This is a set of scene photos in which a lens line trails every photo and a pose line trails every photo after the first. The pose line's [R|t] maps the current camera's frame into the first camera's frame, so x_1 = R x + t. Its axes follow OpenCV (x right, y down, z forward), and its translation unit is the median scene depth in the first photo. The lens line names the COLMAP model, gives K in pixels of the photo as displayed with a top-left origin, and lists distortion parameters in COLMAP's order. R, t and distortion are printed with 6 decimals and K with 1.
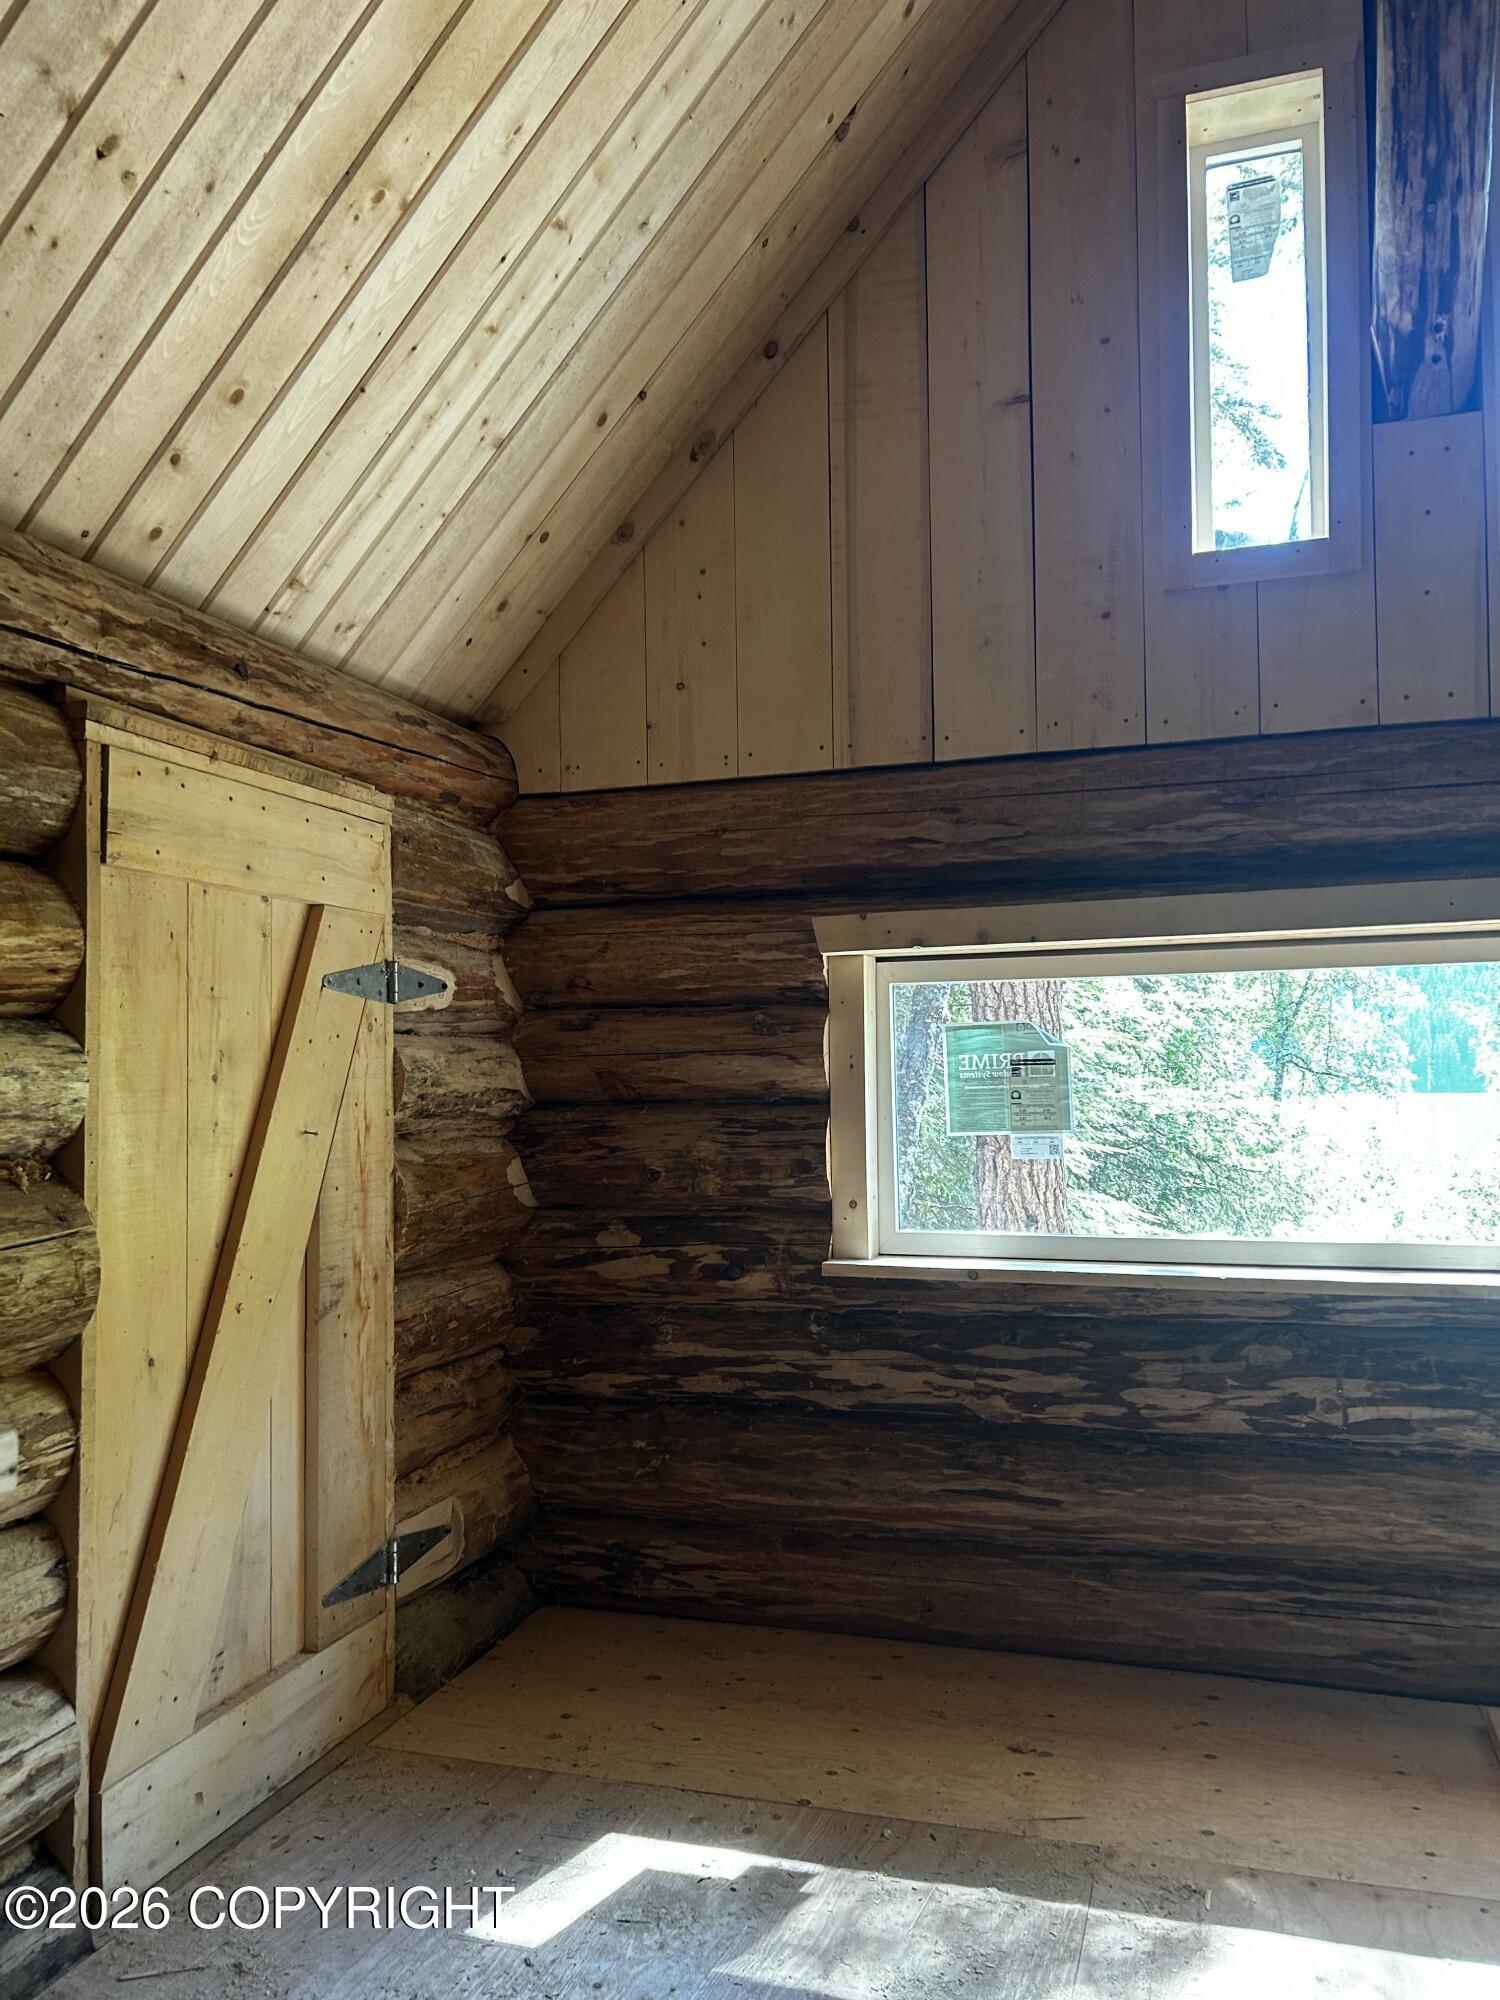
lens RADIAL K [[1504.0, 0, 763.6], [0, 1504.0, 1010.8], [0, 0, 1]] dist [0.068953, -0.072886]
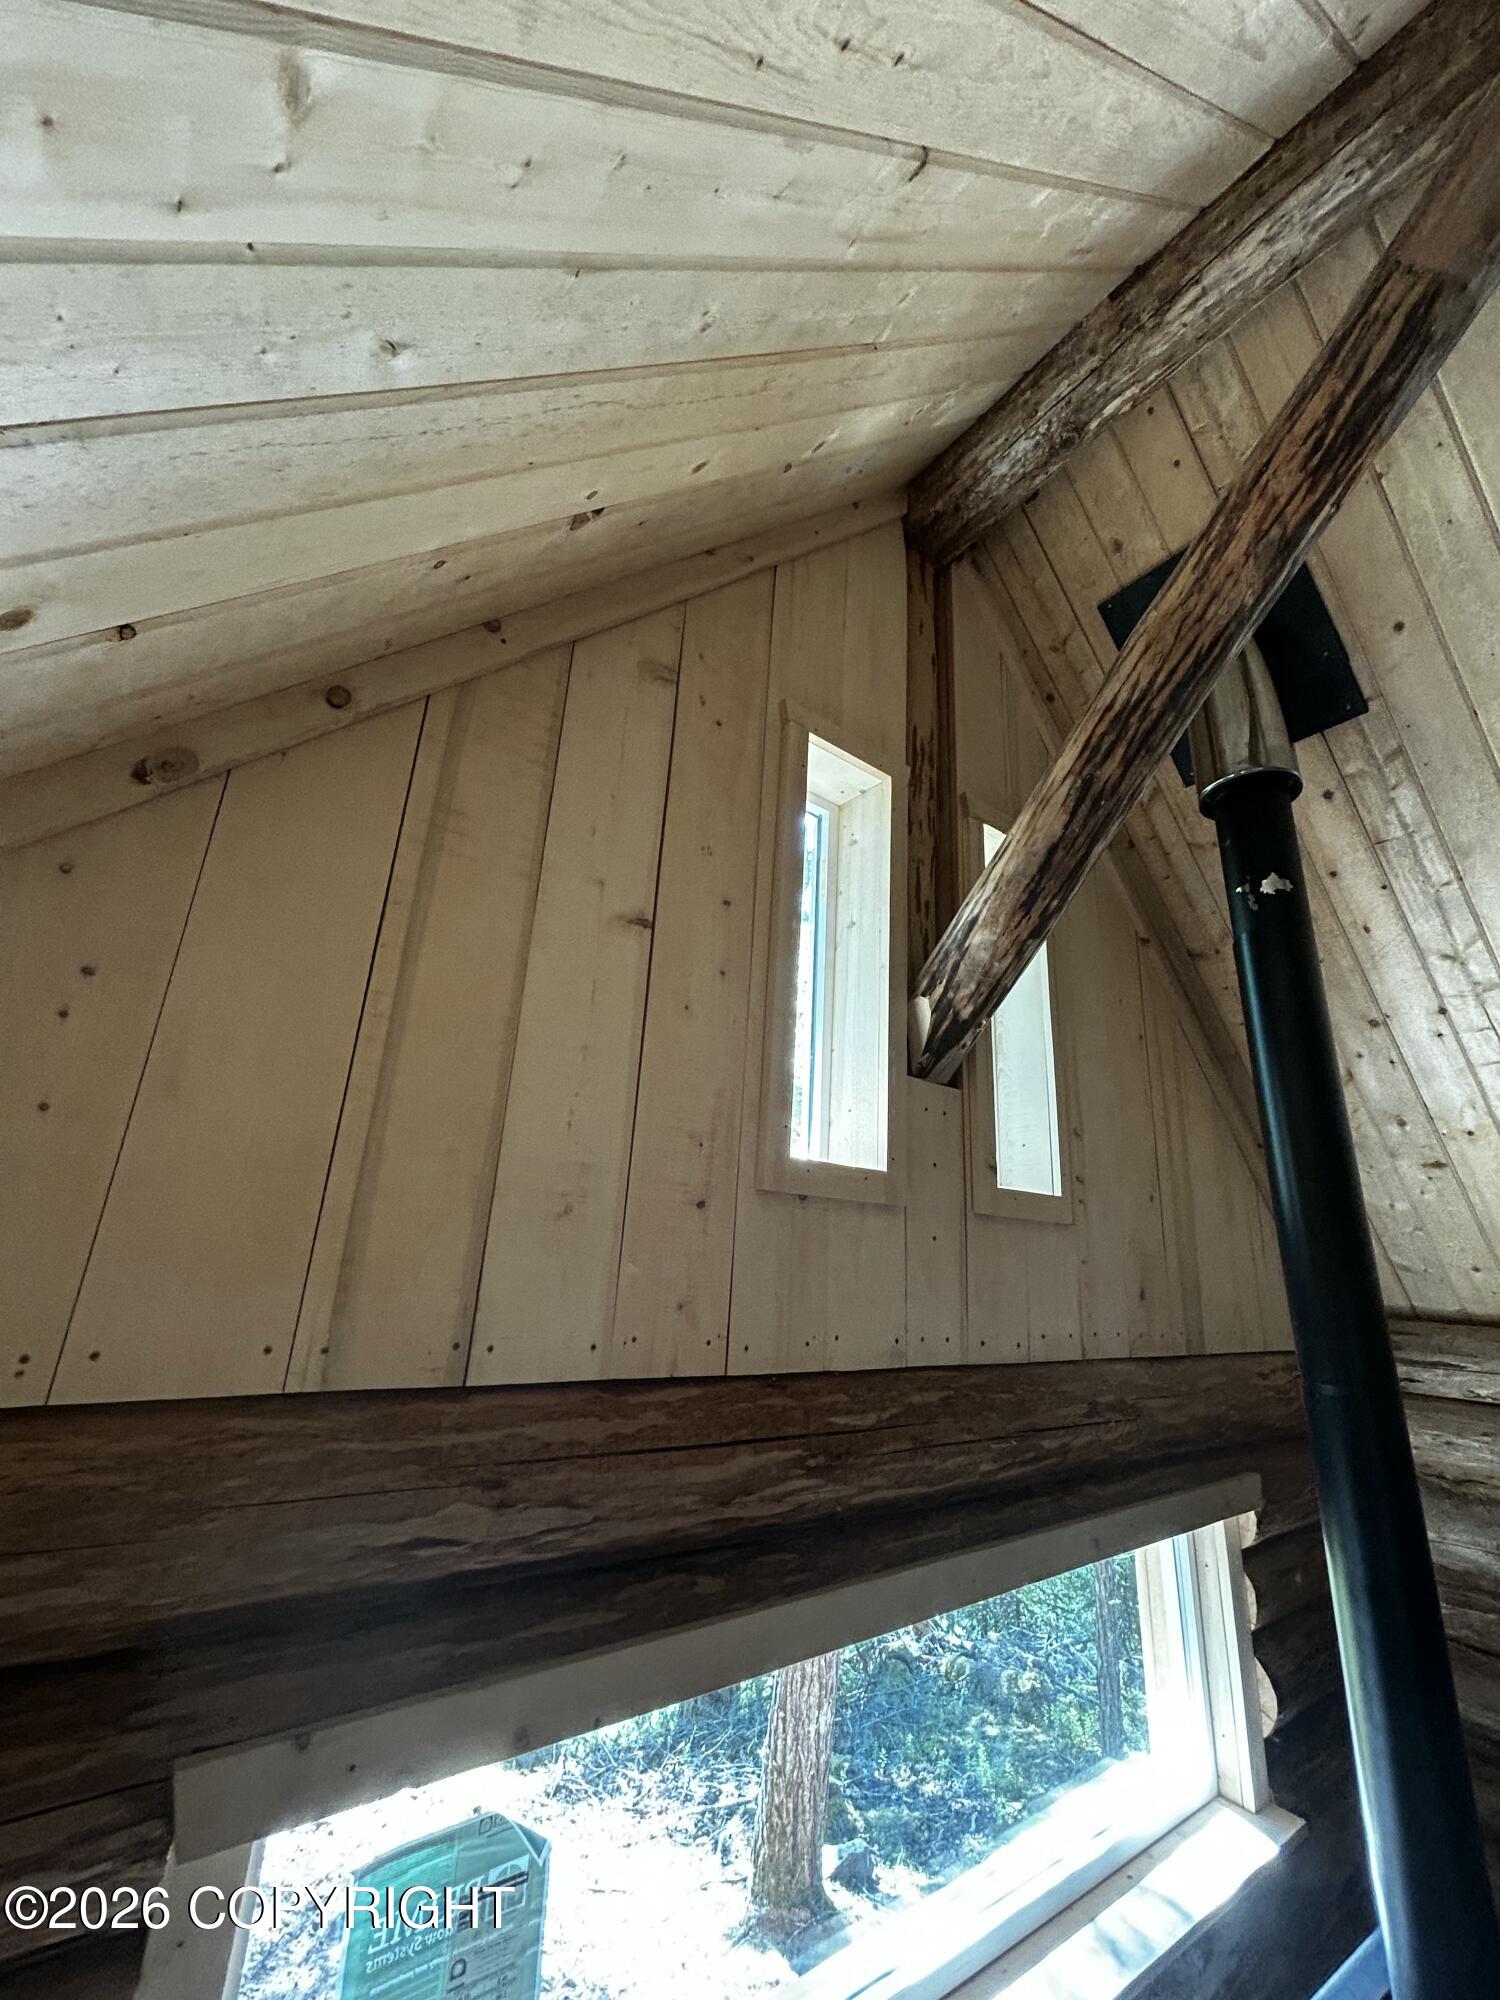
lens RADIAL K [[803.5, 0, 753.4], [0, 803.5, 1000.4], [0, 0, 1]] dist [-0.001327, 0.000754]
pose [[0.567836, 0.290351, 0.770233, -0.134611], [-0.098442, 0.952961, -0.286660, -0.248880], [-0.817234, 0.086953, 0.569708, 0.728292]]
